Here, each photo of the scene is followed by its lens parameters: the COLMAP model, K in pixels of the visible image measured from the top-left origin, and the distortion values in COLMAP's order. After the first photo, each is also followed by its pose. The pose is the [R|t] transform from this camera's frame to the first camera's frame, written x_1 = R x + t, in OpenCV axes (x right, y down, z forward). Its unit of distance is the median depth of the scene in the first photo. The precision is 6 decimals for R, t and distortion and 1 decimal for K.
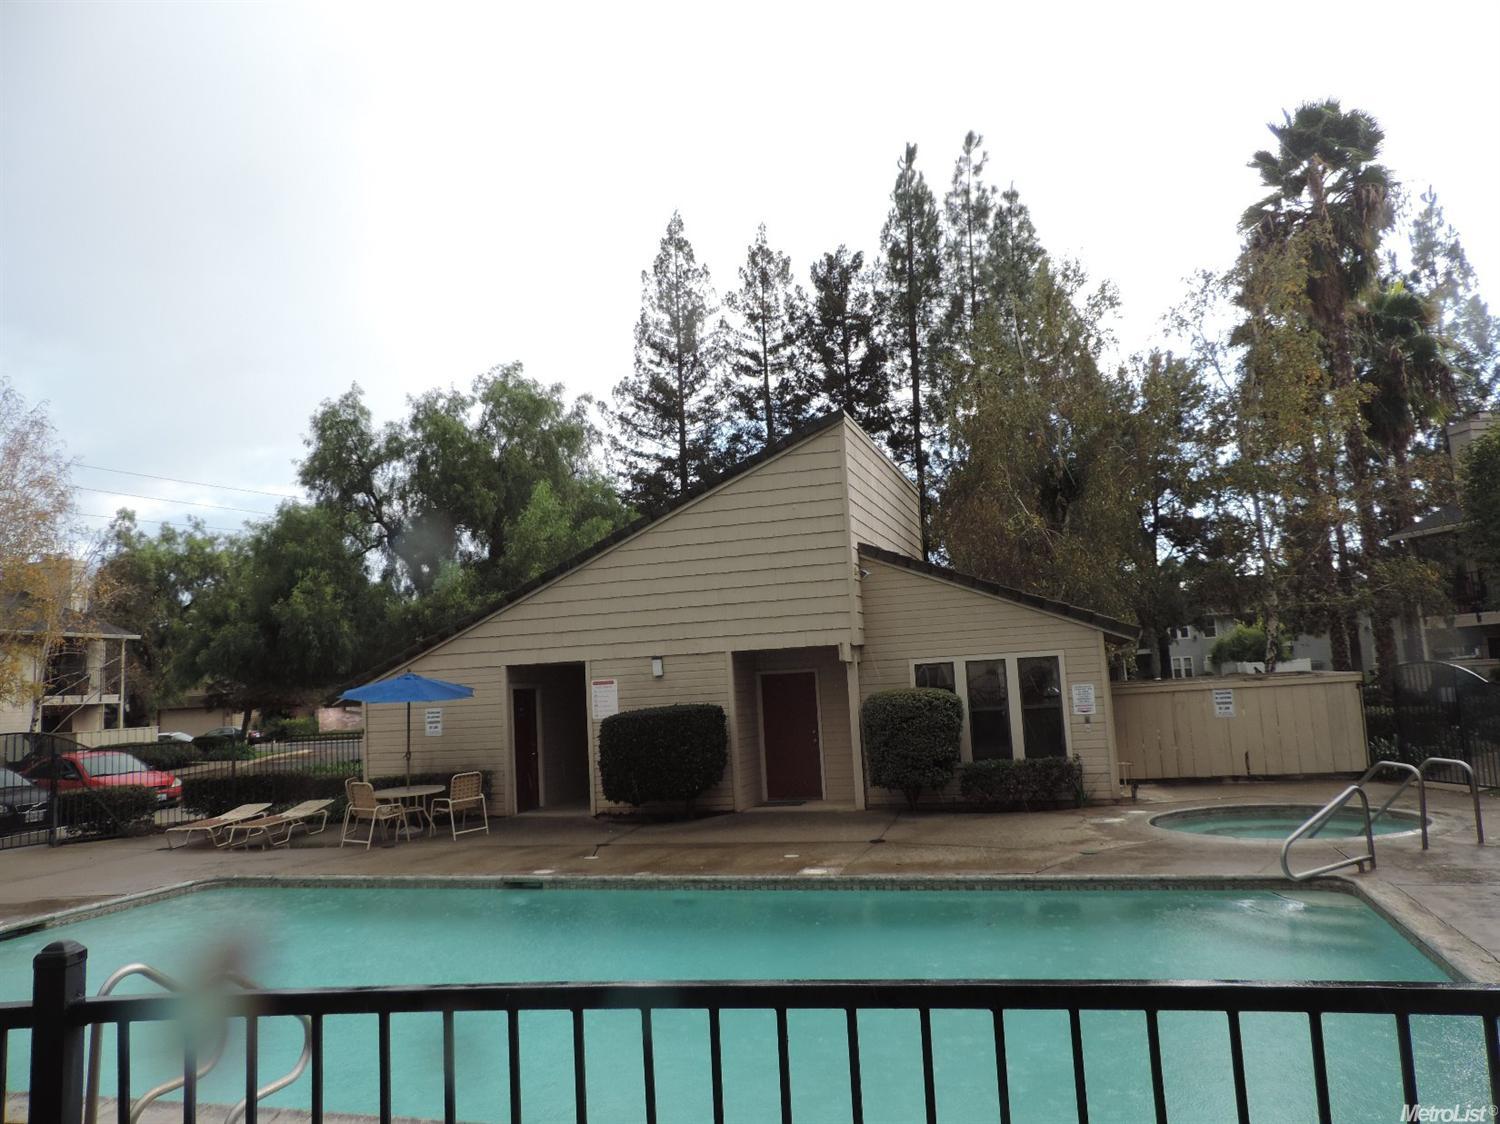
lens RADIAL K [[1084.1, 0, 750.1], [0, 1084.1, 560.6], [0, 0, 1]] dist [-0.043623, 0.072814]
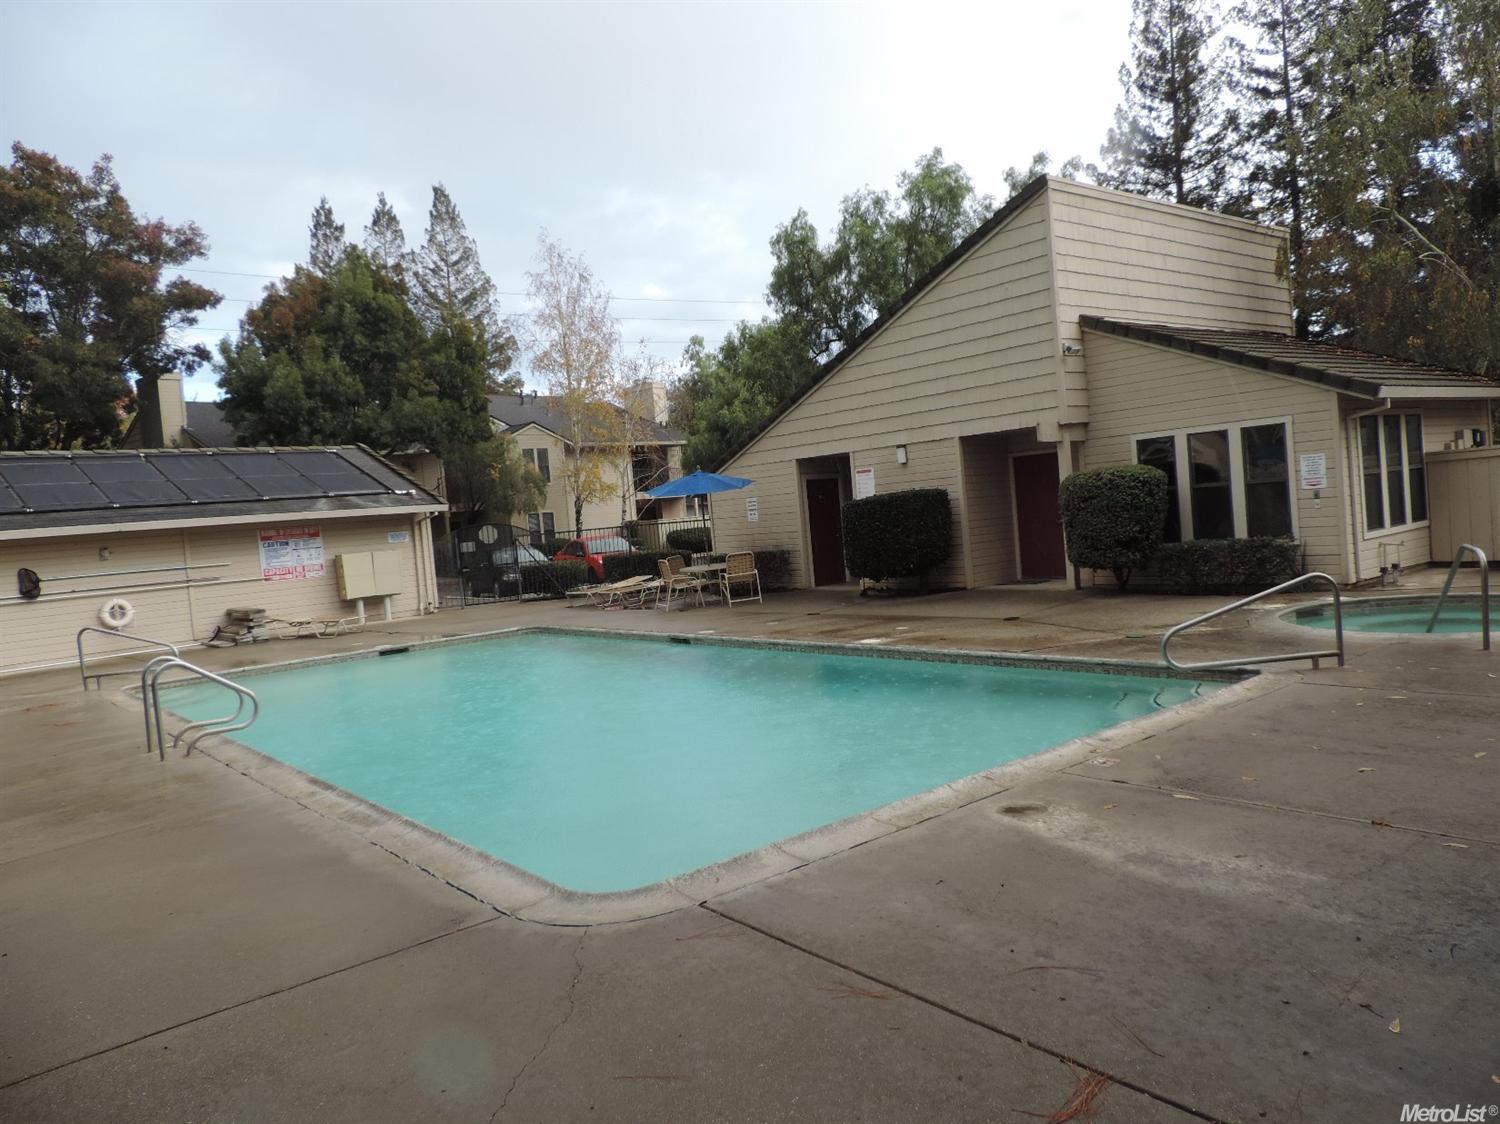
lens RADIAL K [[1071.7, 0, 750.6], [0, 1071.7, 556.2], [0, 0, 1]] dist [-0.003283, -0.008388]
pose [[0.834310, 0.005109, -0.551272, 0.378394], [0.103956, 0.980560, 0.166417, 0.004549], [0.541406, -0.196151, 0.817560, 0.034169]]
